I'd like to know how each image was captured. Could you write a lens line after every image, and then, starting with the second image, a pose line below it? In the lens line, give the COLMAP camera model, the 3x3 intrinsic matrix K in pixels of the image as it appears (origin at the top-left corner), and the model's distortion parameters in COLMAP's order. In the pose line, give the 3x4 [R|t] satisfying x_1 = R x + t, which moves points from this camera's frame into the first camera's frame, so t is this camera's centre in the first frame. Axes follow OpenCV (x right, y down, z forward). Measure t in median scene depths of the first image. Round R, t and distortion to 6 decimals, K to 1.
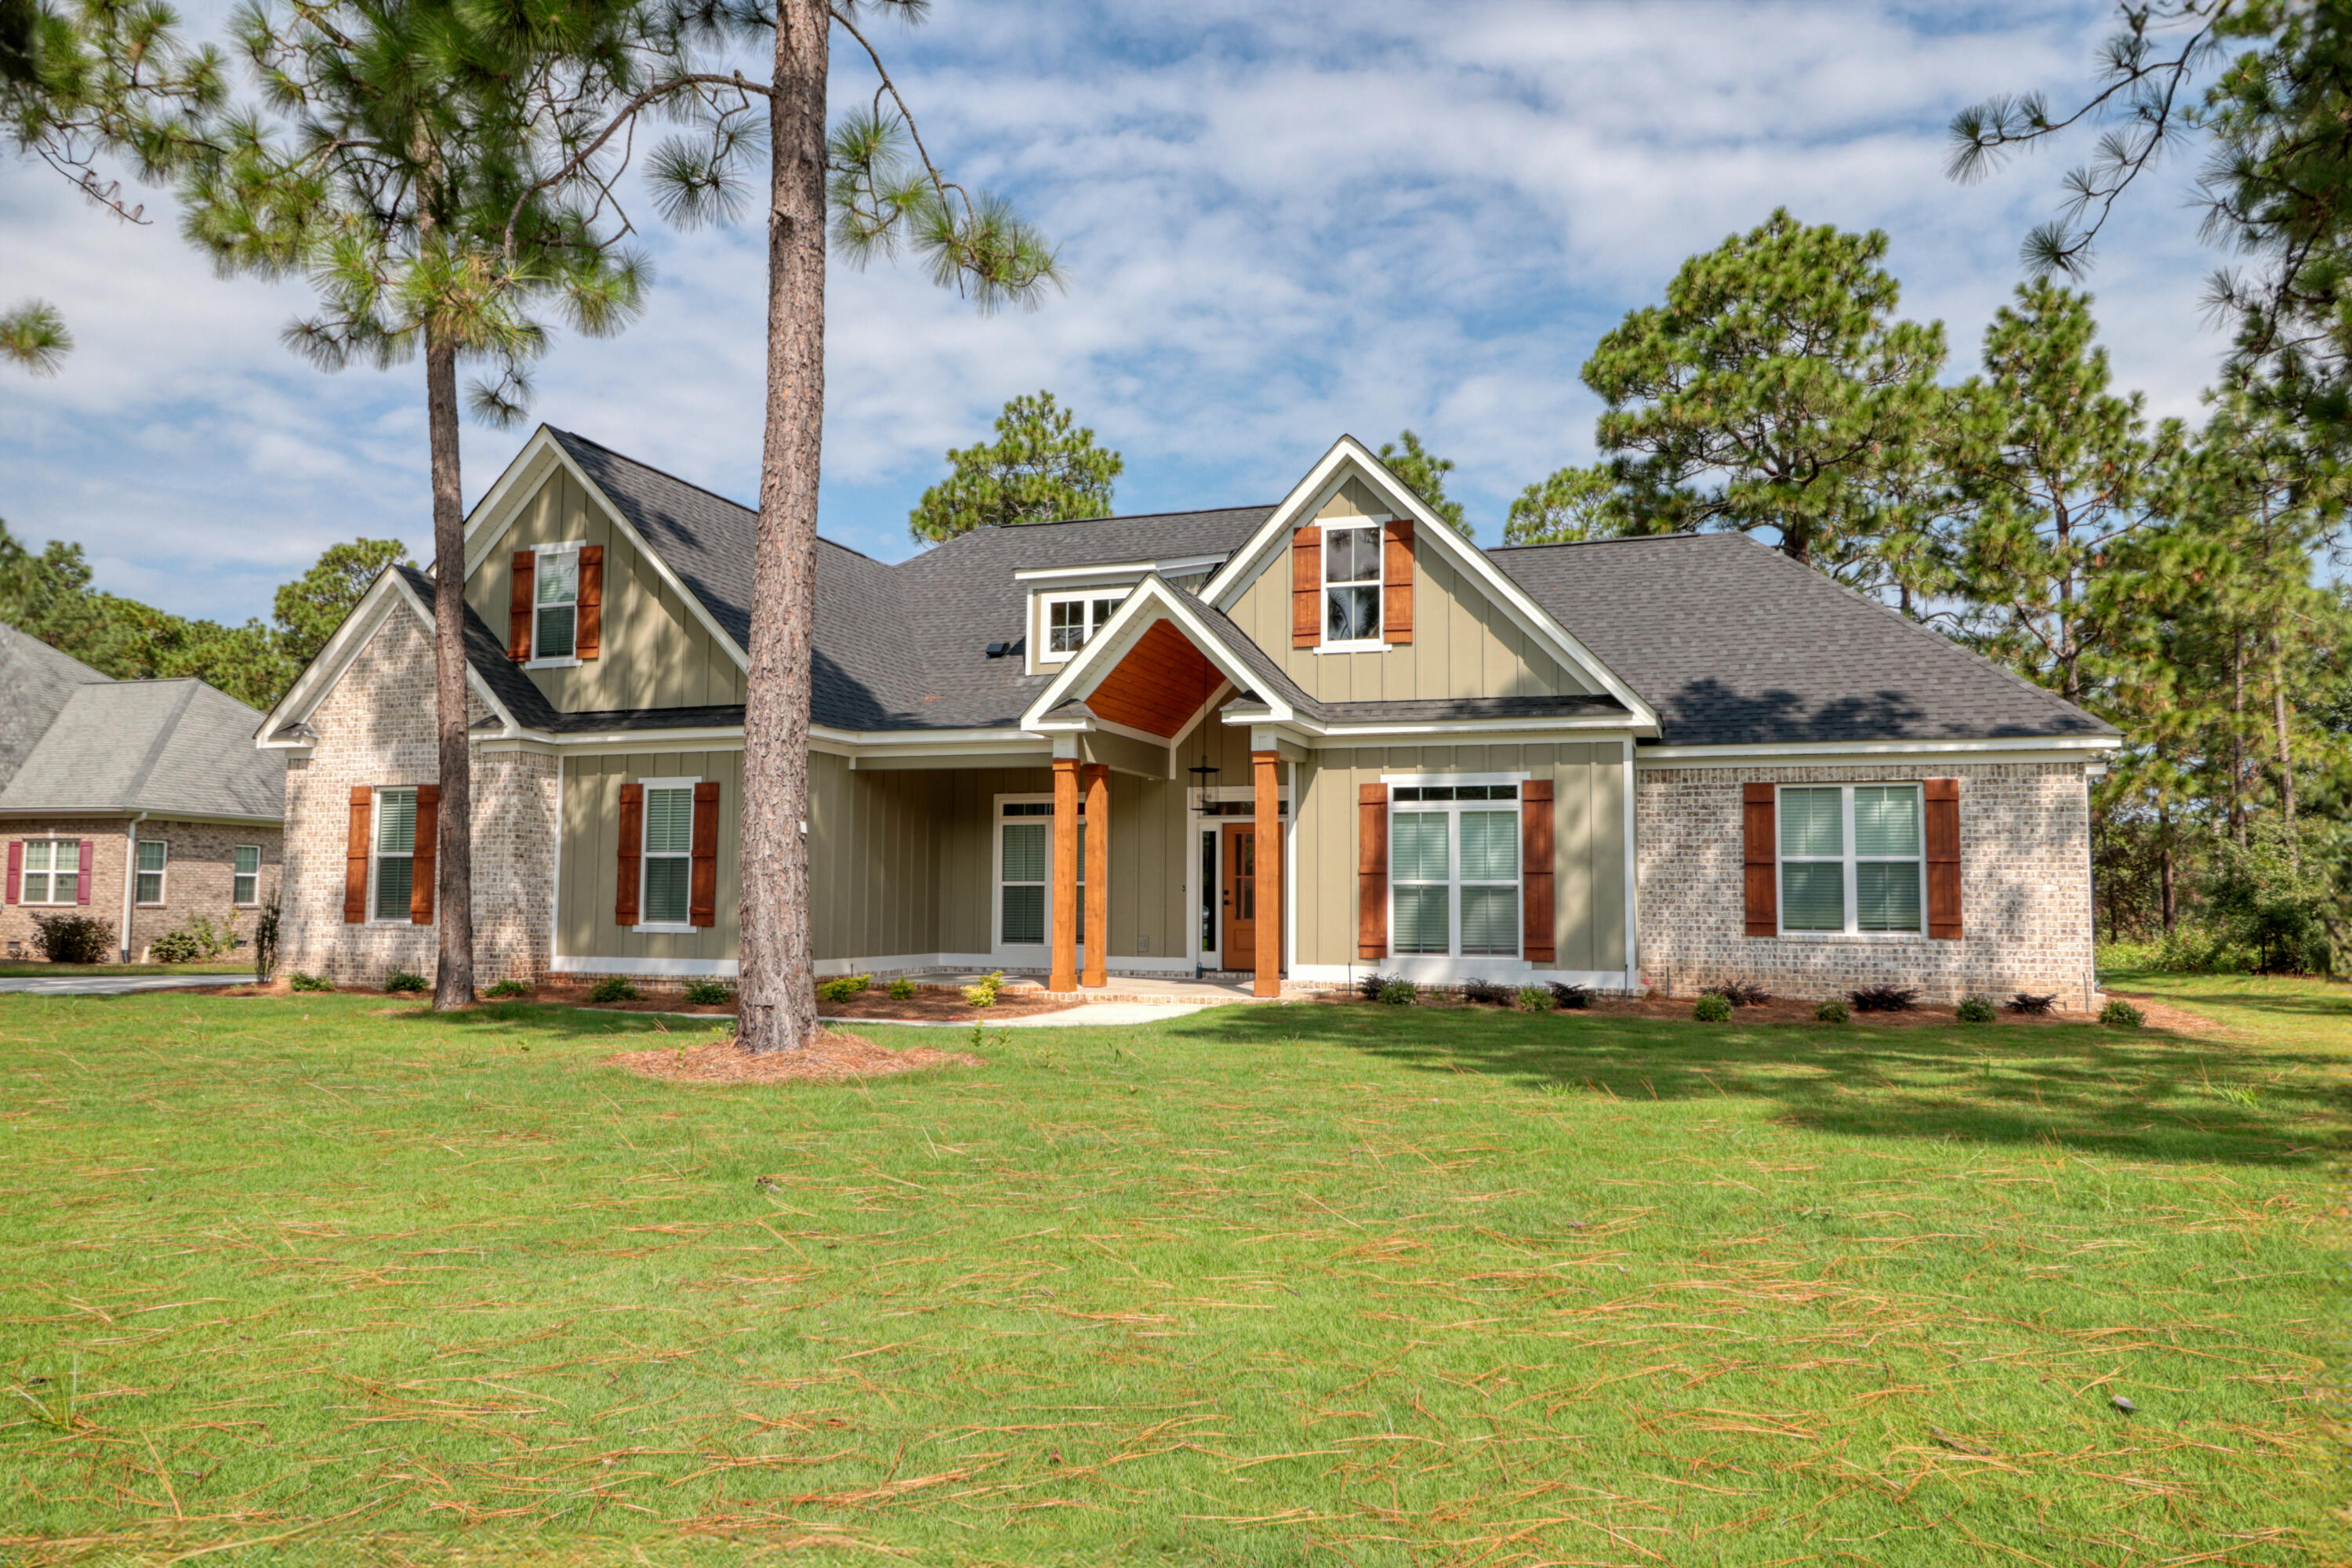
lens RADIAL K [[1548.0, 0, 1176.0], [0, 1548.0, 784.0], [0, 0, 1]] dist [0.005986, -0.001053]
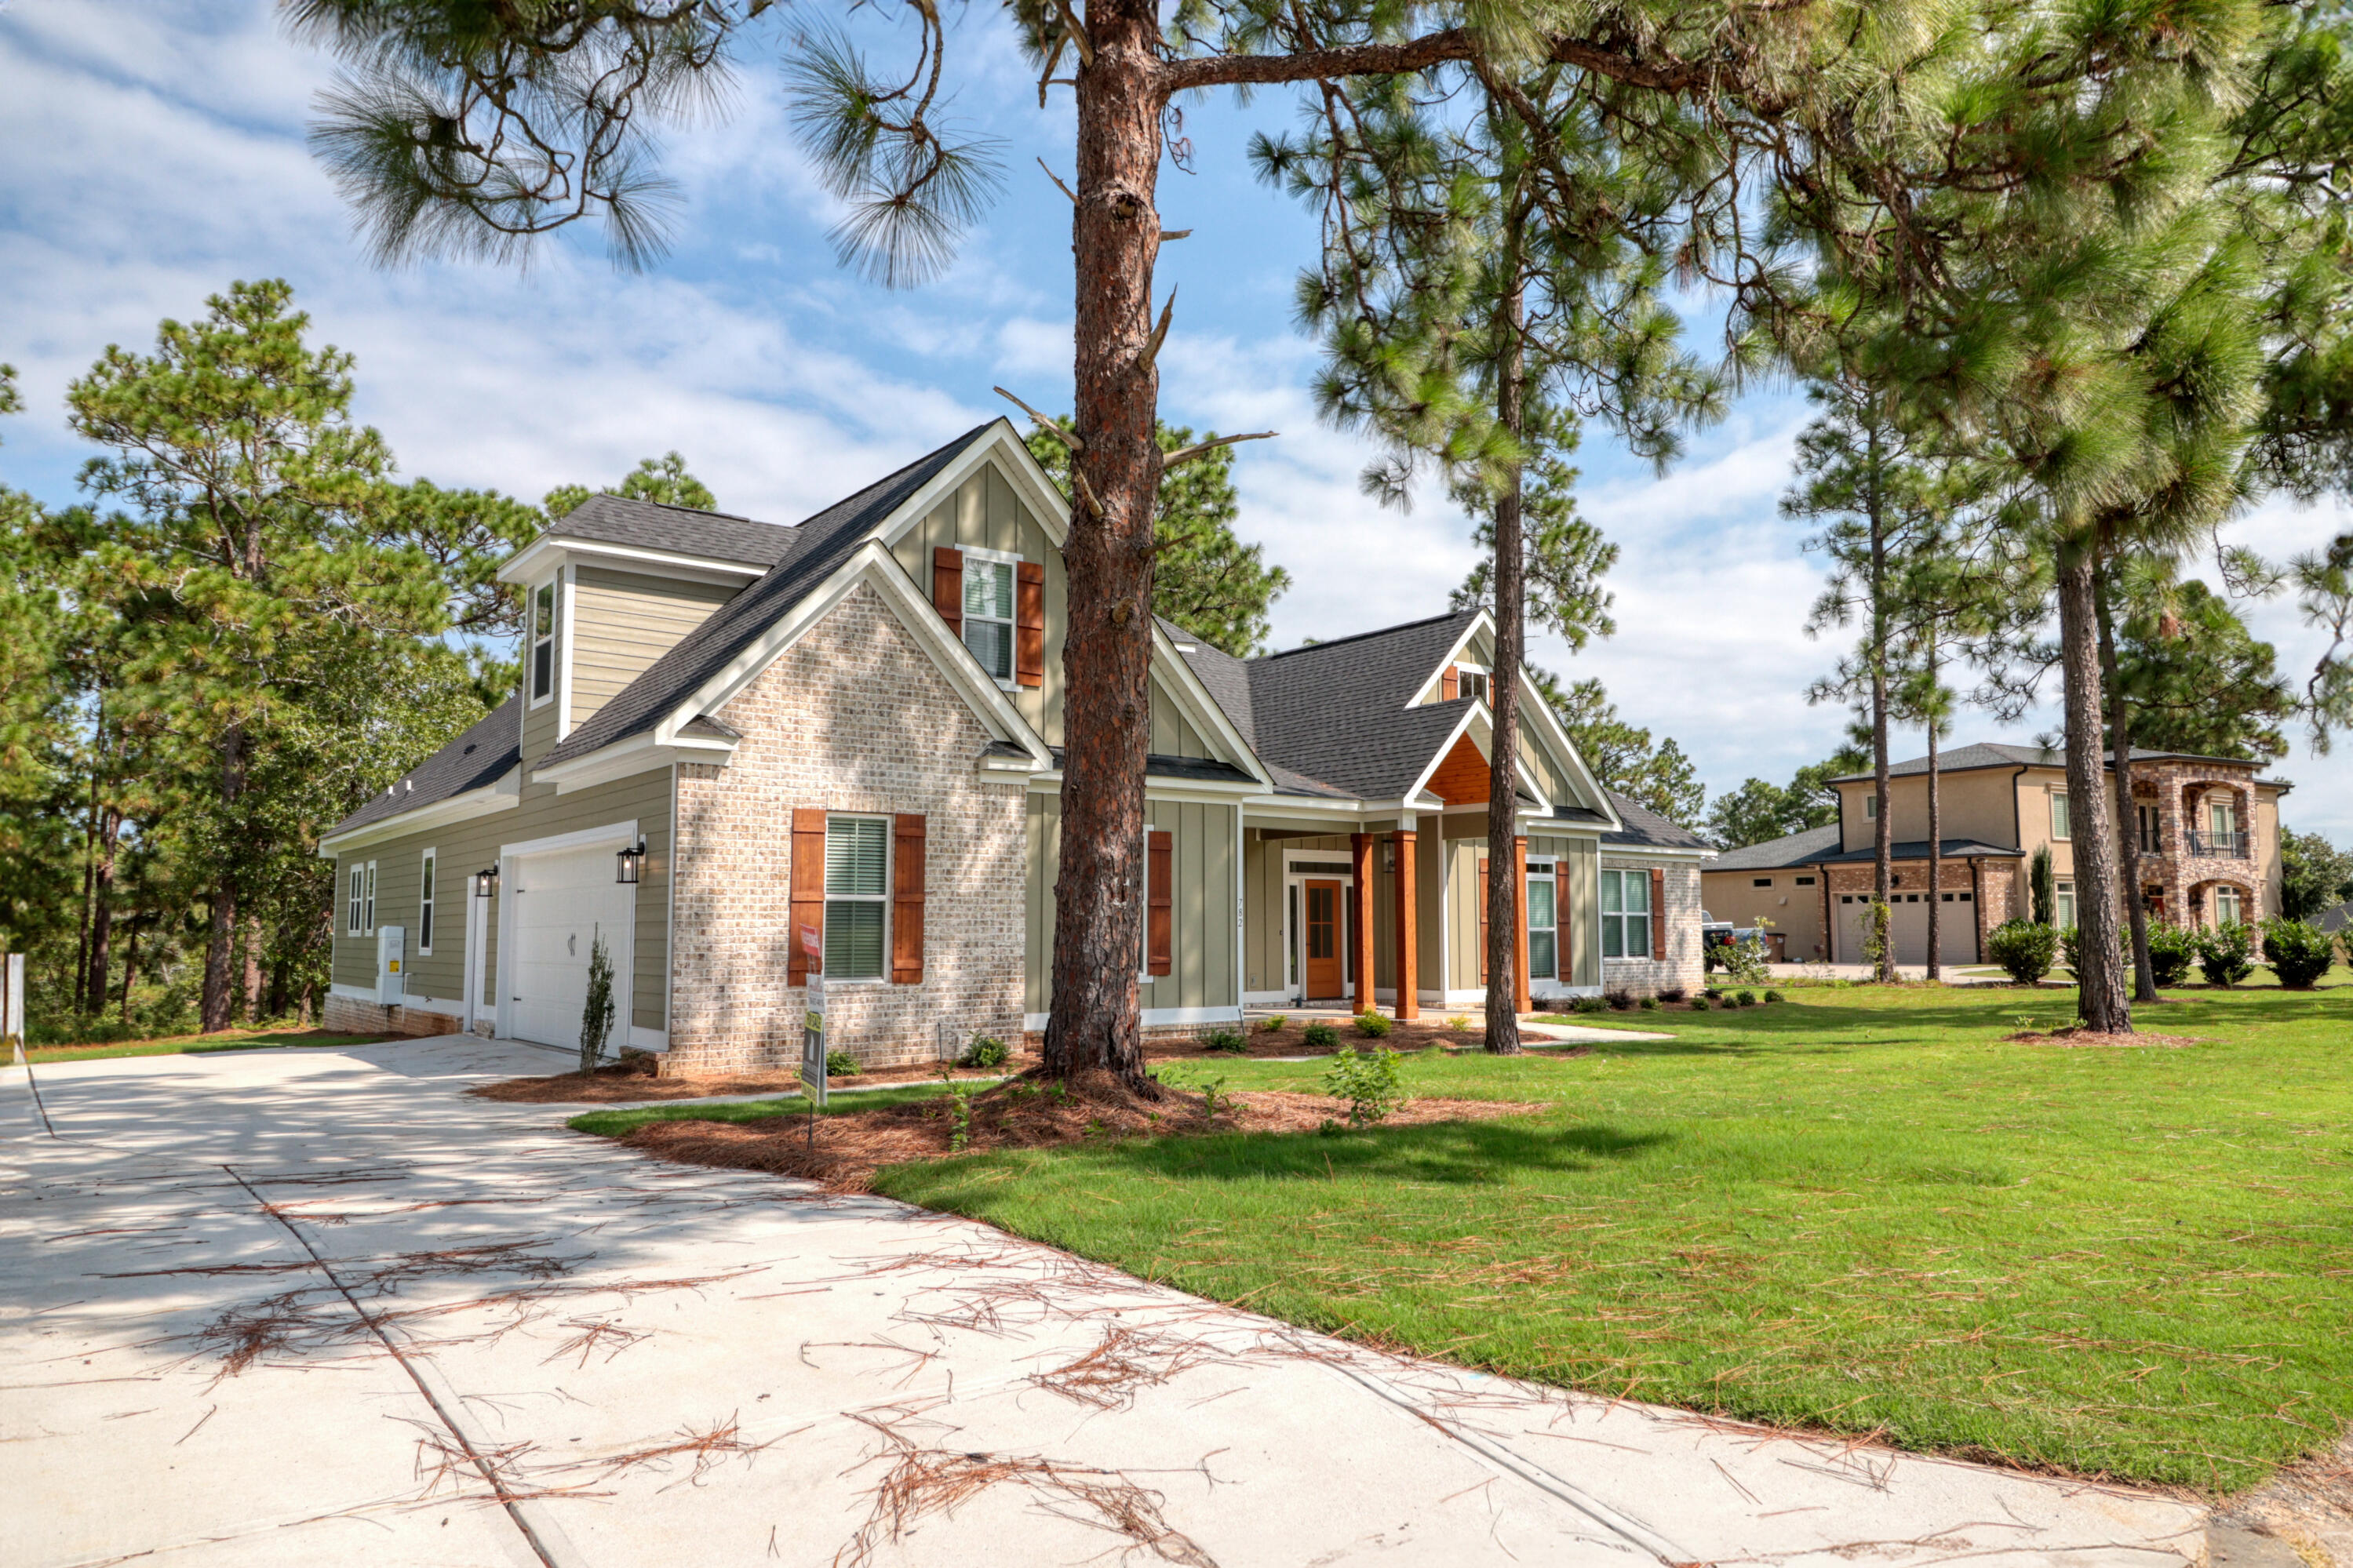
lens RADIAL K [[1548.5, 0, 1176.5], [0, 1548.5, 784.0], [0, 0, 1]] dist [0.005986, -0.001053]
pose [[0.549203, 0.072567, 0.832532, -1.165804], [-0.063375, 0.996971, -0.045093, 0.013111], [-0.833282, -0.027996, 0.552138, 0.453070]]
